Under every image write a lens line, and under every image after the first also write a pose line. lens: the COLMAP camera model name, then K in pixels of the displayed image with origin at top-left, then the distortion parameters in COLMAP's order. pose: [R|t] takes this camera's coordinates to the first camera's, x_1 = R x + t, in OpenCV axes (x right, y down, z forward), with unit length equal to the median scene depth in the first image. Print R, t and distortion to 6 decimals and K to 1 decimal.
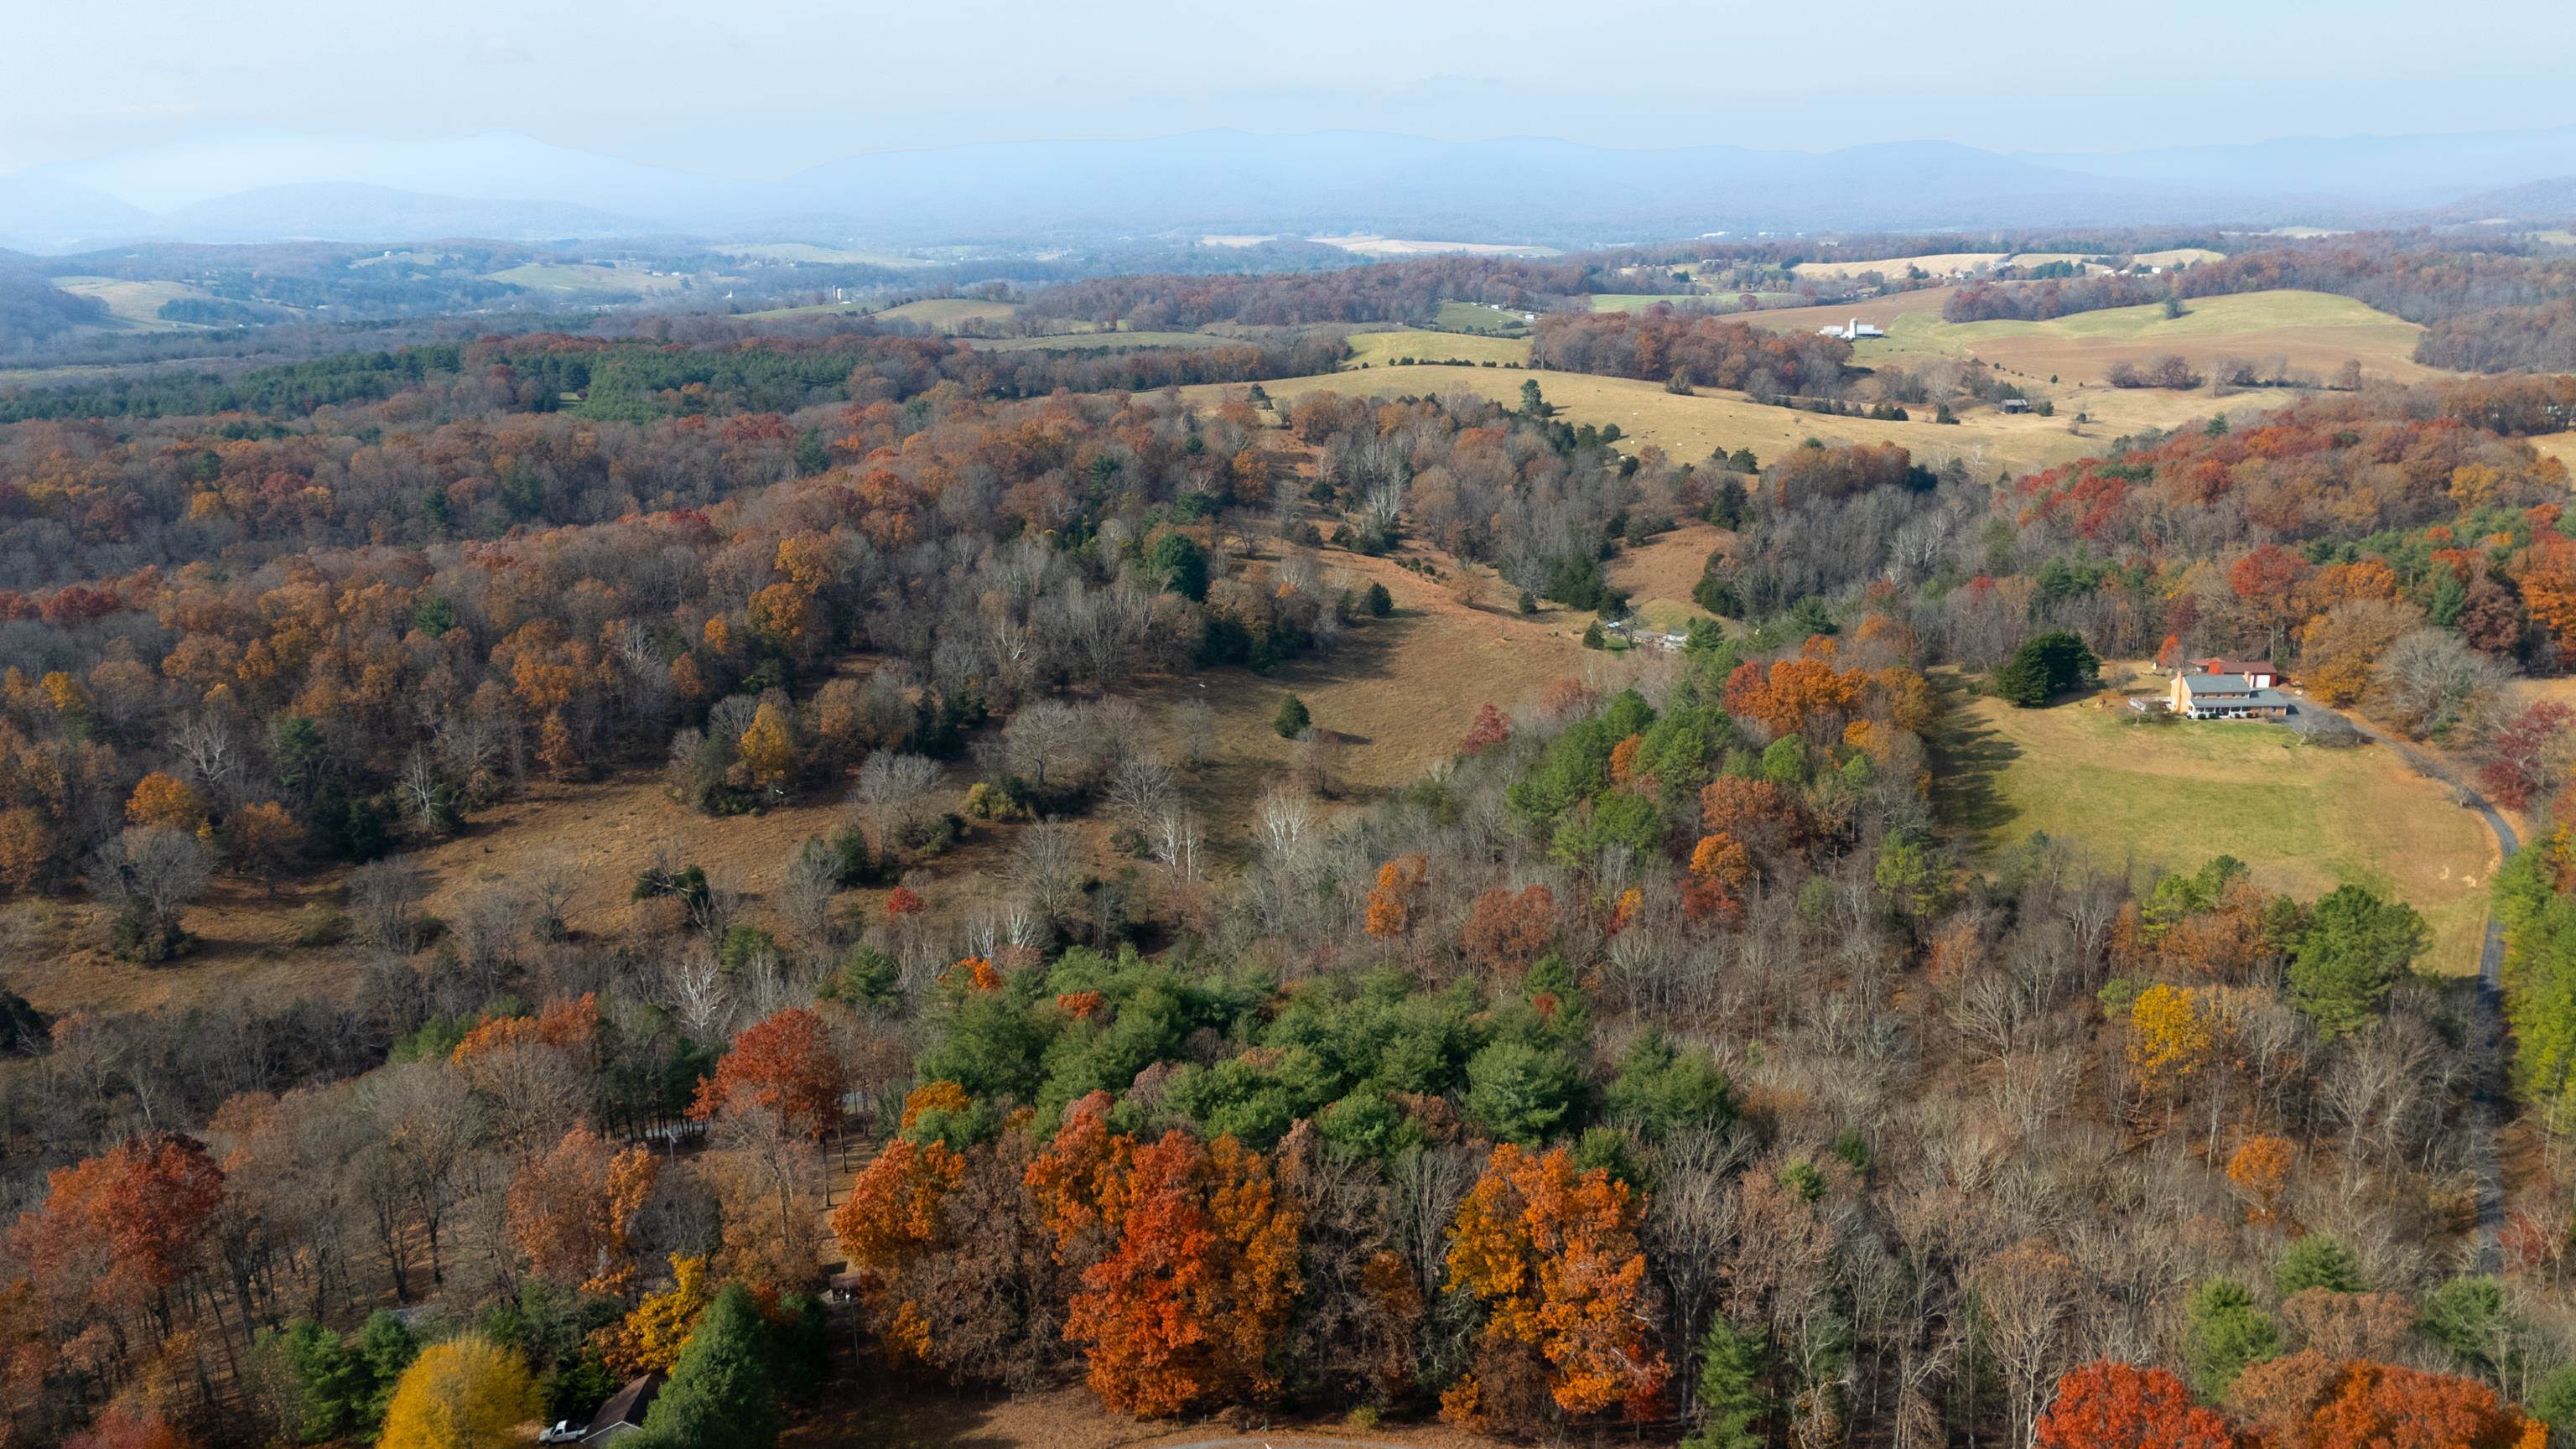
lens RADIAL K [[1889.6, 0, 1279.0], [0, 1889.6, 742.1], [0, 0, 1]] dist [0.065731, -0.064116]
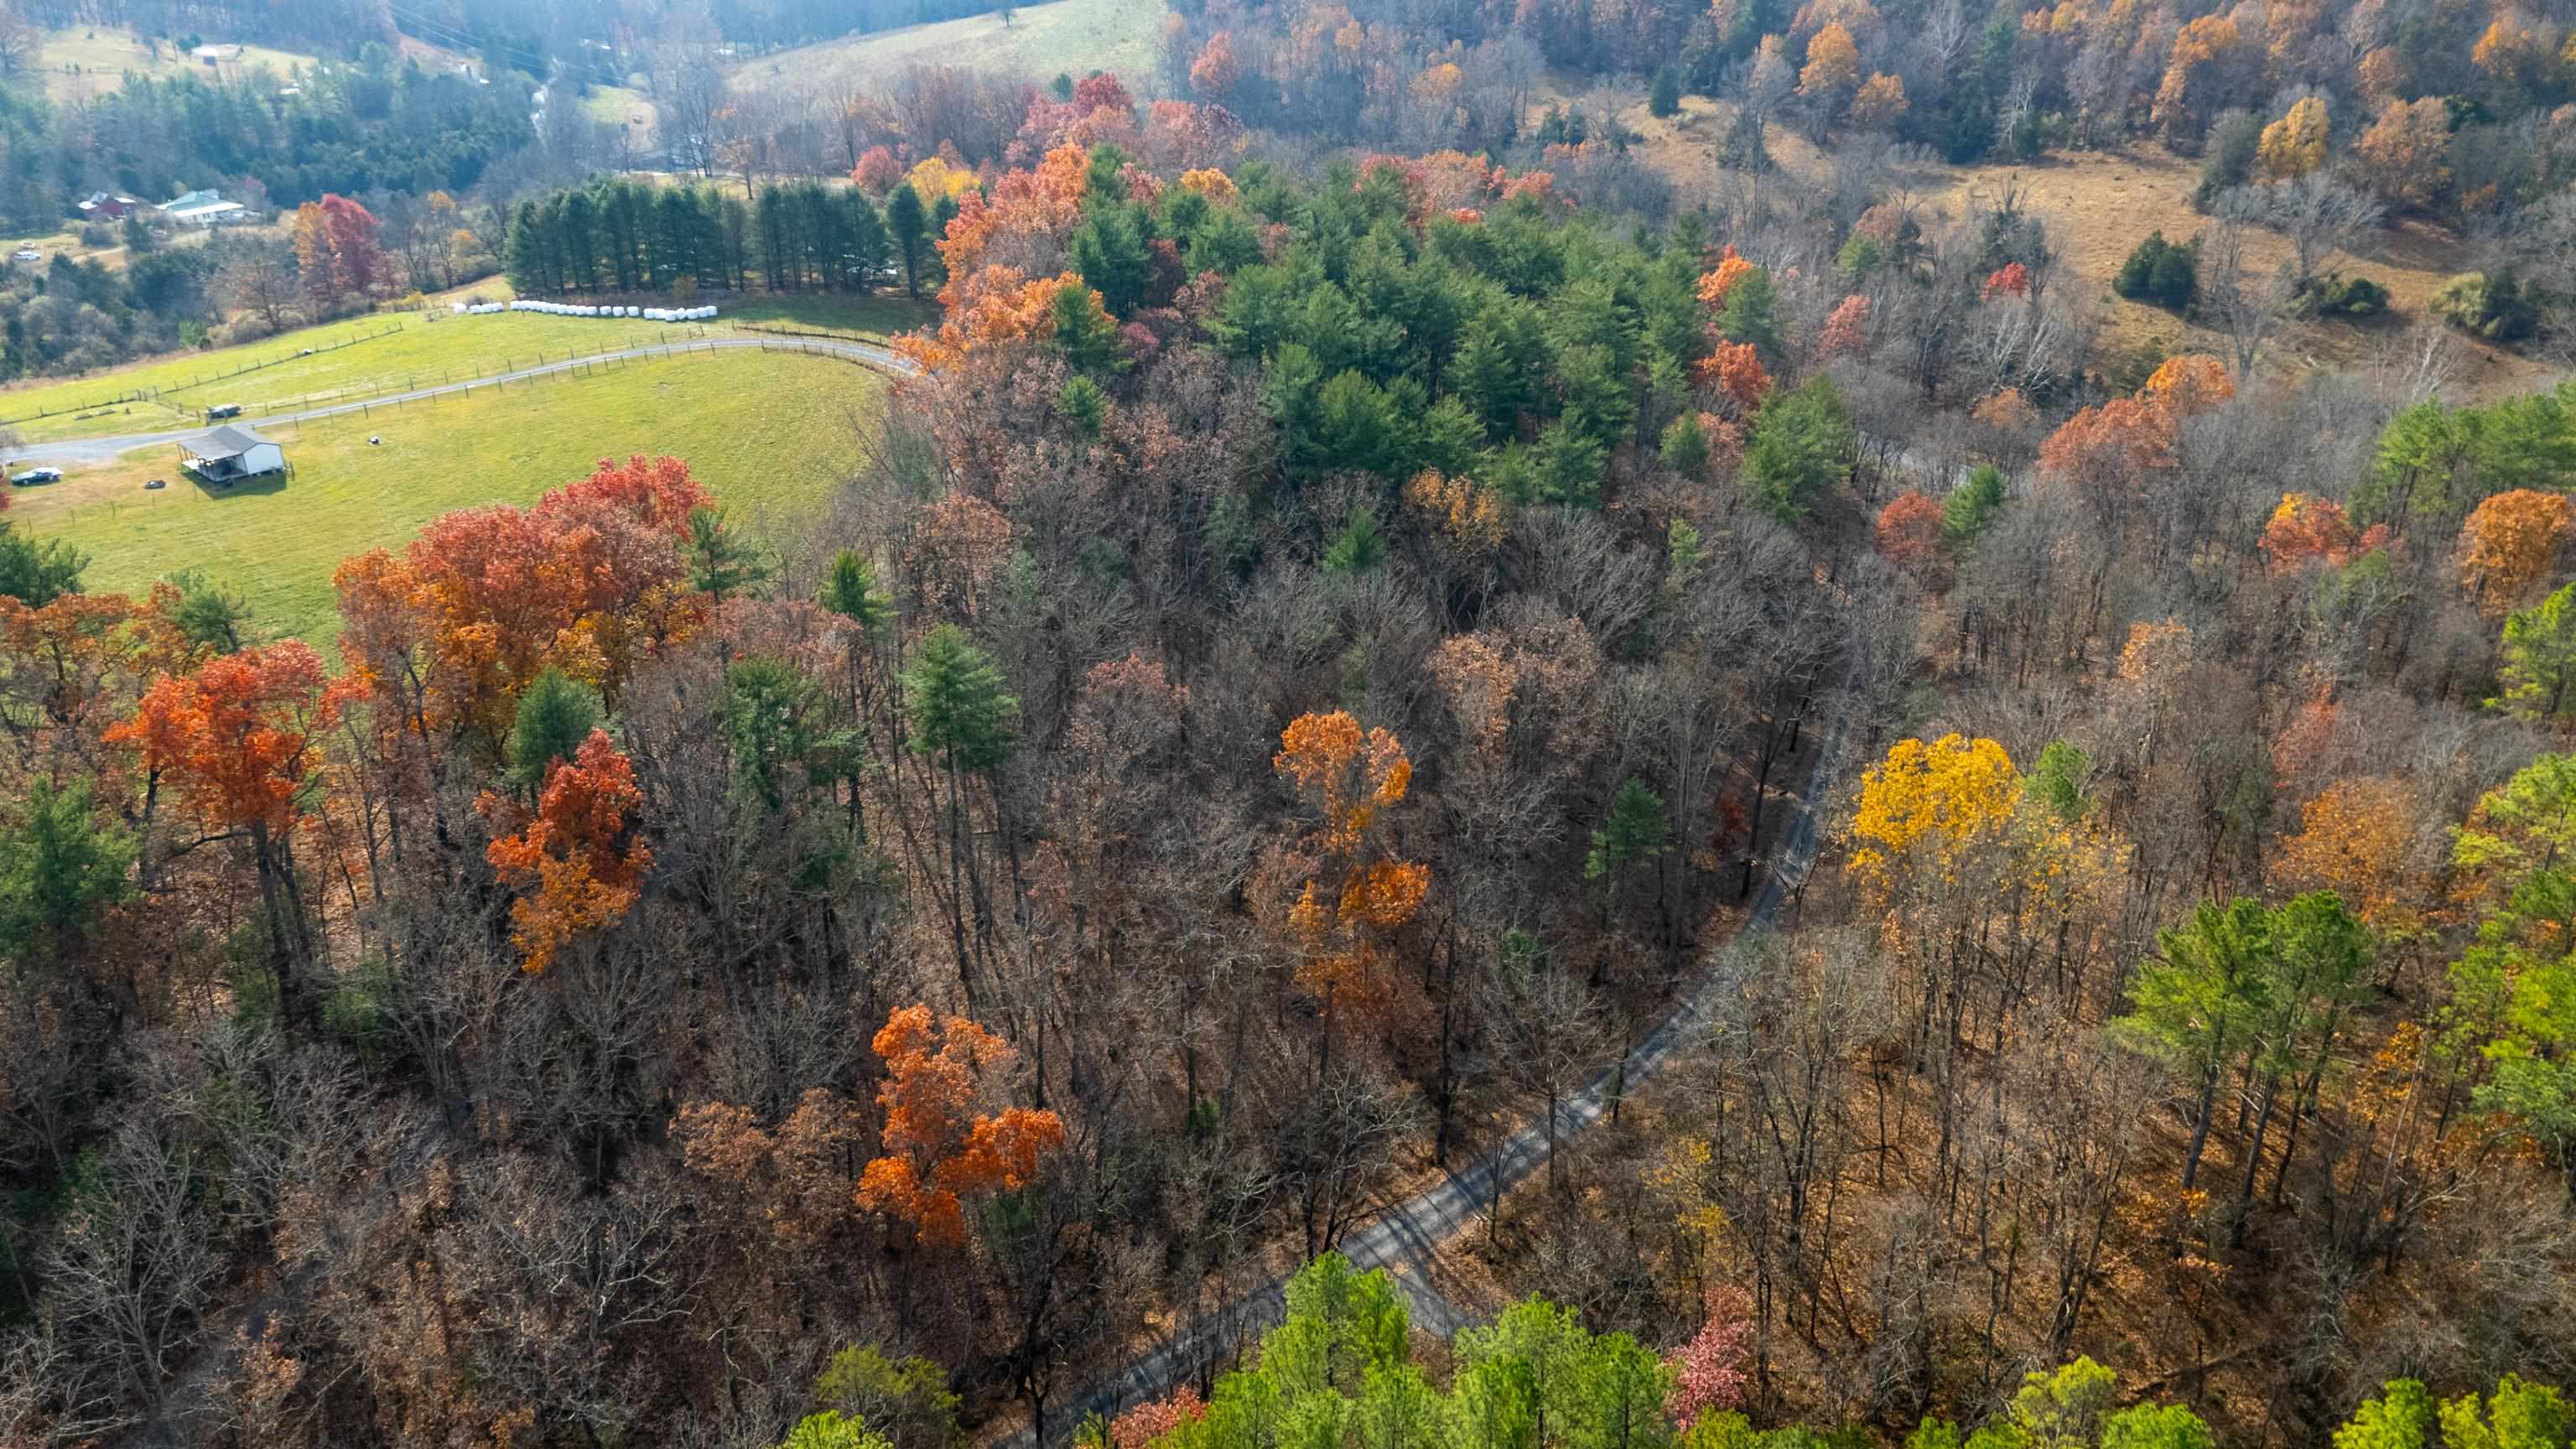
lens RADIAL K [[1889.6, 0, 1281.3], [0, 1889.6, 714.9], [0, 0, 1]] dist [0.065731, -0.064116]
pose [[0.068624, 0.460600, -0.884951, 0.356586], [-0.265941, 0.863391, 0.428755, -0.016784], [0.961544, 0.205921, 0.181742, 0.298261]]
